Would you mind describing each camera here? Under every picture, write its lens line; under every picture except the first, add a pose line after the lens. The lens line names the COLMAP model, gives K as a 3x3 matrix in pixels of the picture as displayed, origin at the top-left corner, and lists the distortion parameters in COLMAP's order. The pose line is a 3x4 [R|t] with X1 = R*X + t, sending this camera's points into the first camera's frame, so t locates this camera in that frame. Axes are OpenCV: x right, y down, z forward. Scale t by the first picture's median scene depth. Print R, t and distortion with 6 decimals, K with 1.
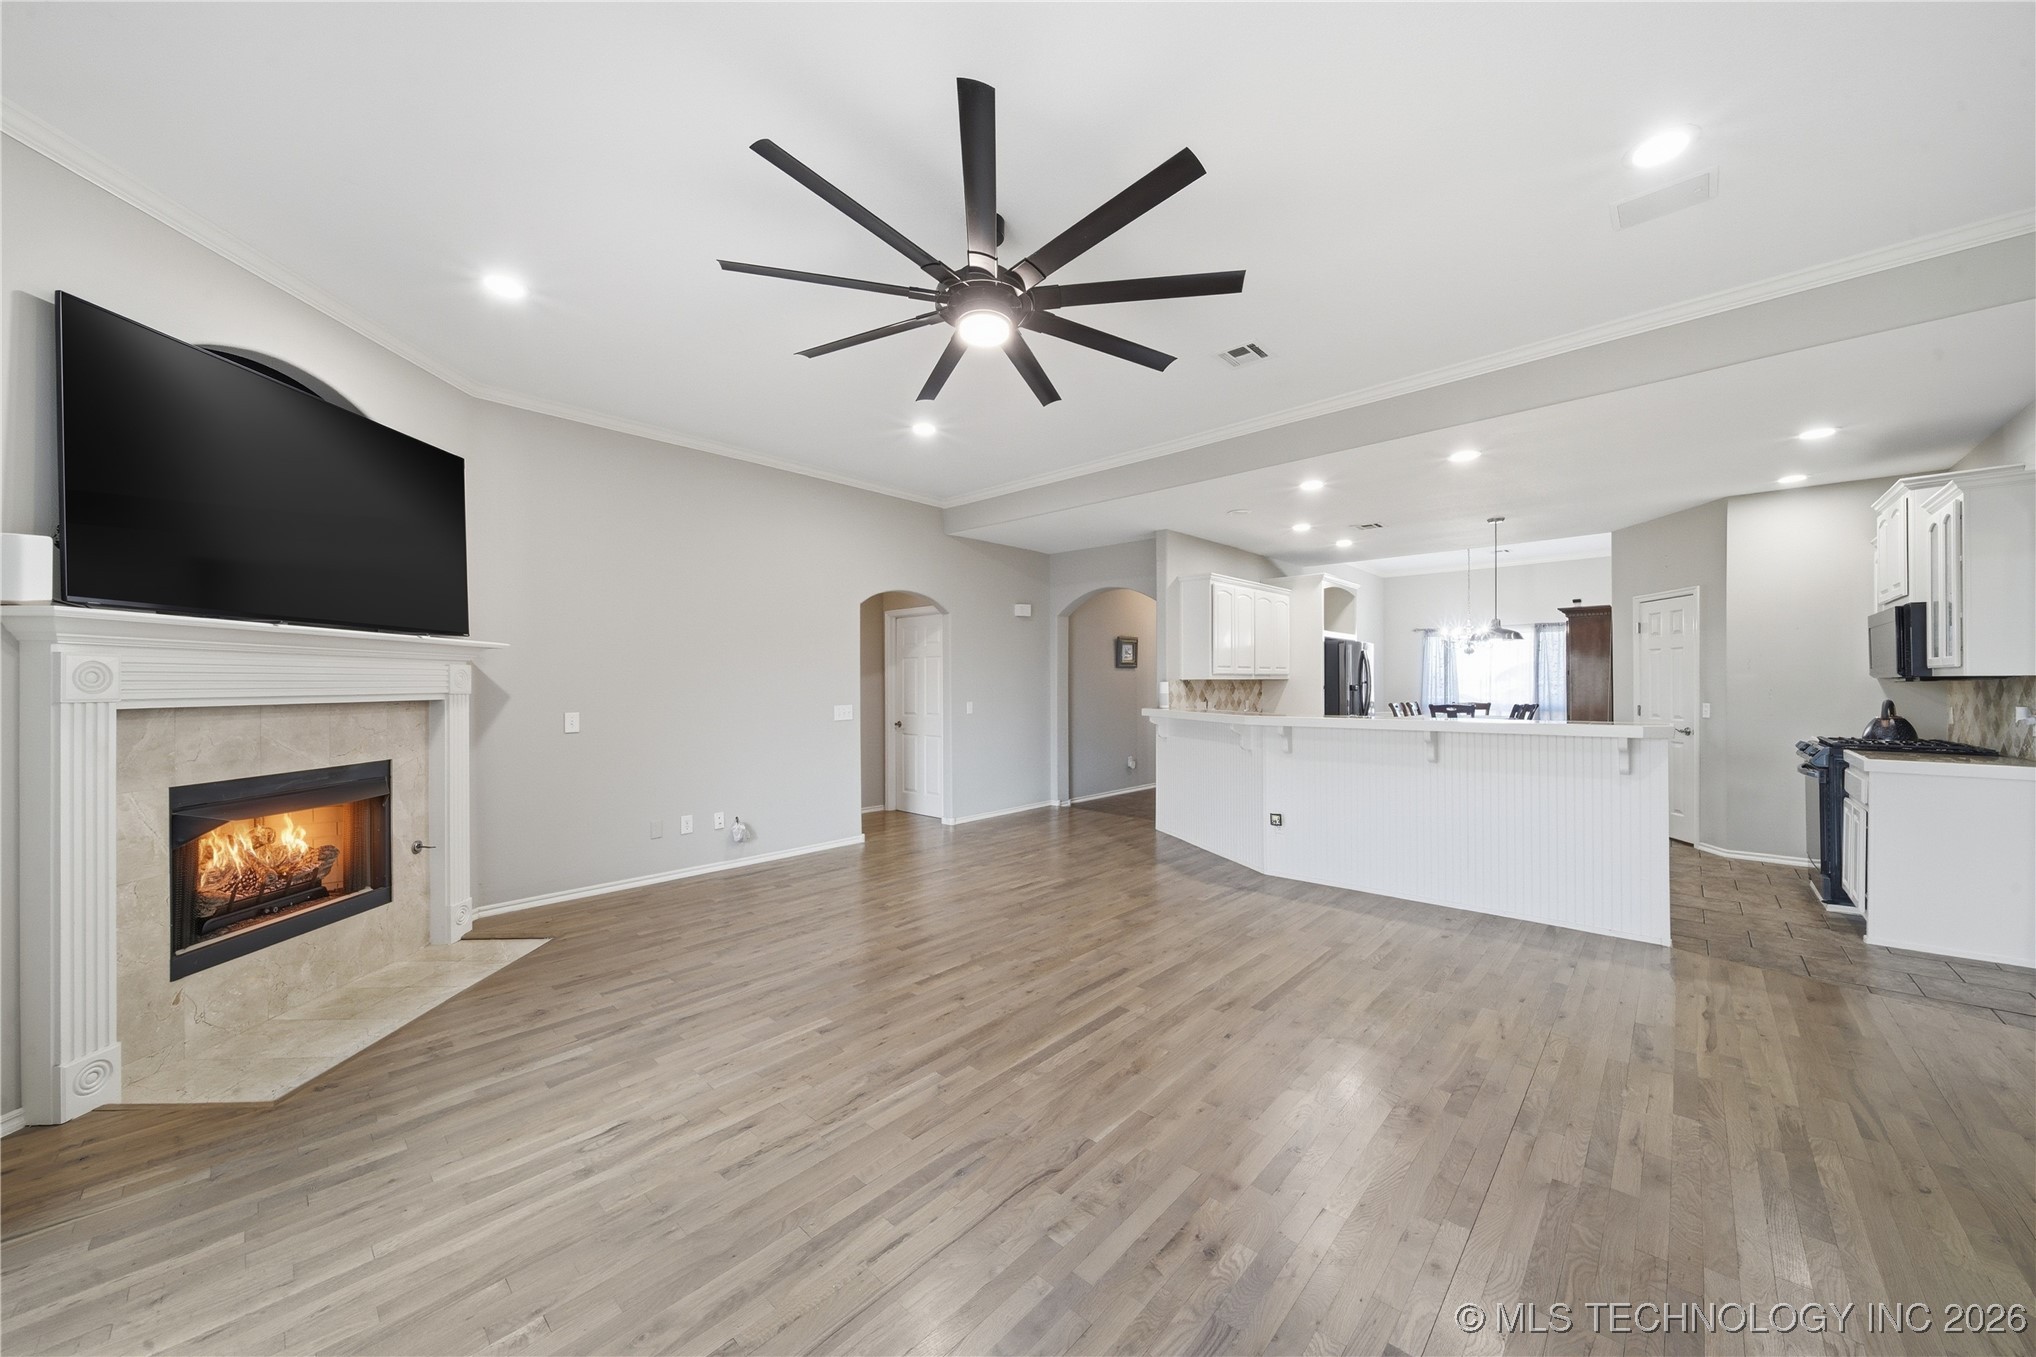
lens RADIAL K [[720.6, 0, 1011.0], [0, 720.6, 683.2], [0, 0, 1]] dist [-0.004426, -0.000044]
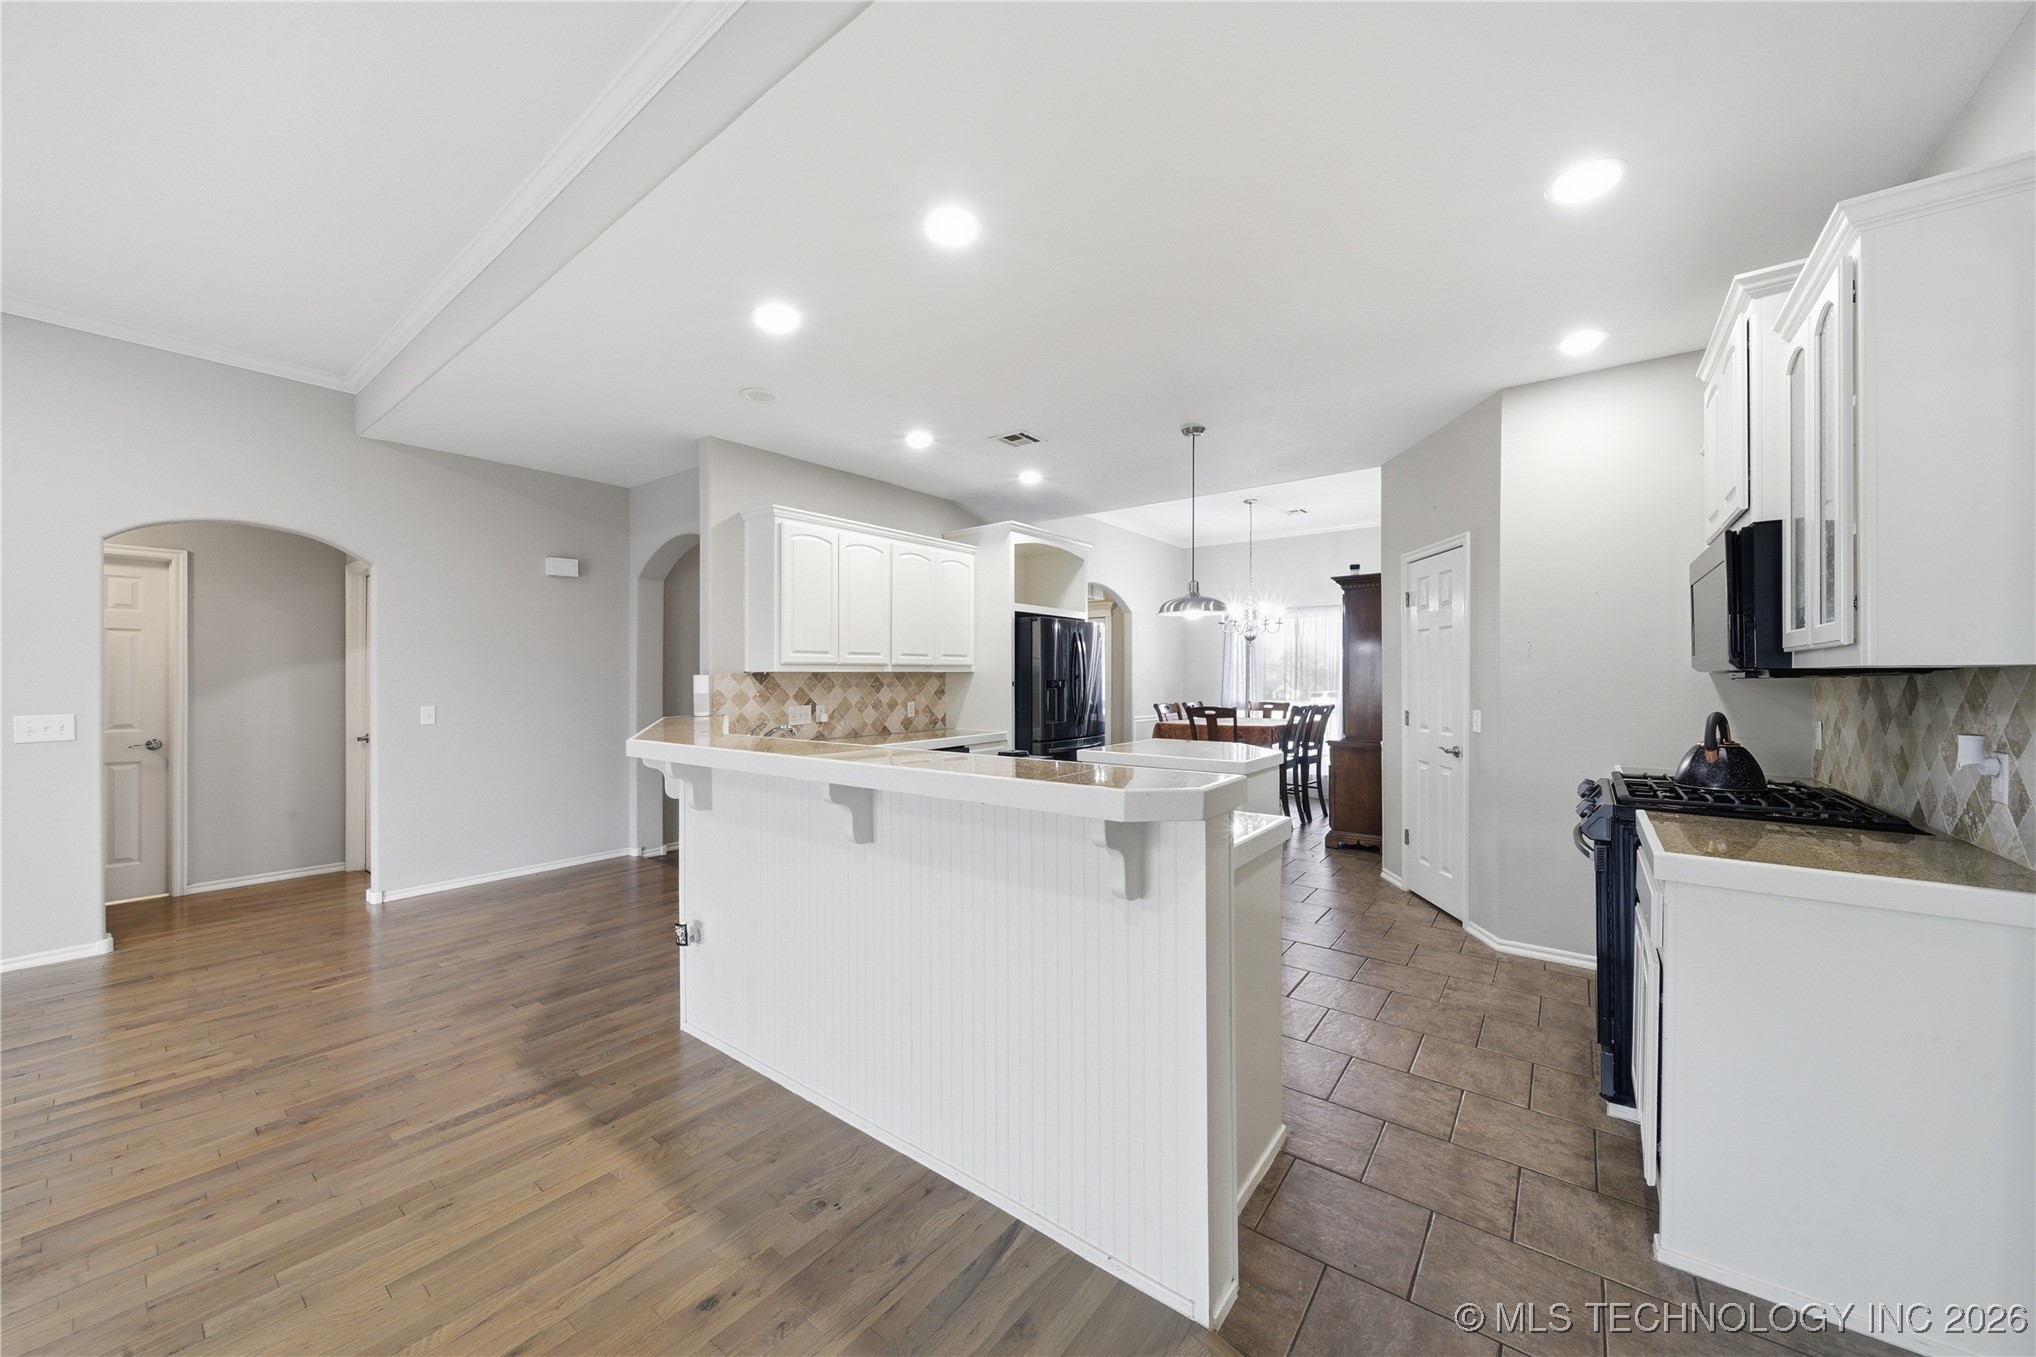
lens RADIAL K [[723.6, 0, 1018.0], [0, 723.6, 678.5], [0, 0, 1]] dist [-0.001628, -0.000360]
pose [[0.995459, 0.001802, 0.095170, 0.644778], [-0.002148, 0.999991, 0.003527, -0.002854], [-0.095163, -0.003715, 0.995455, 0.504597]]
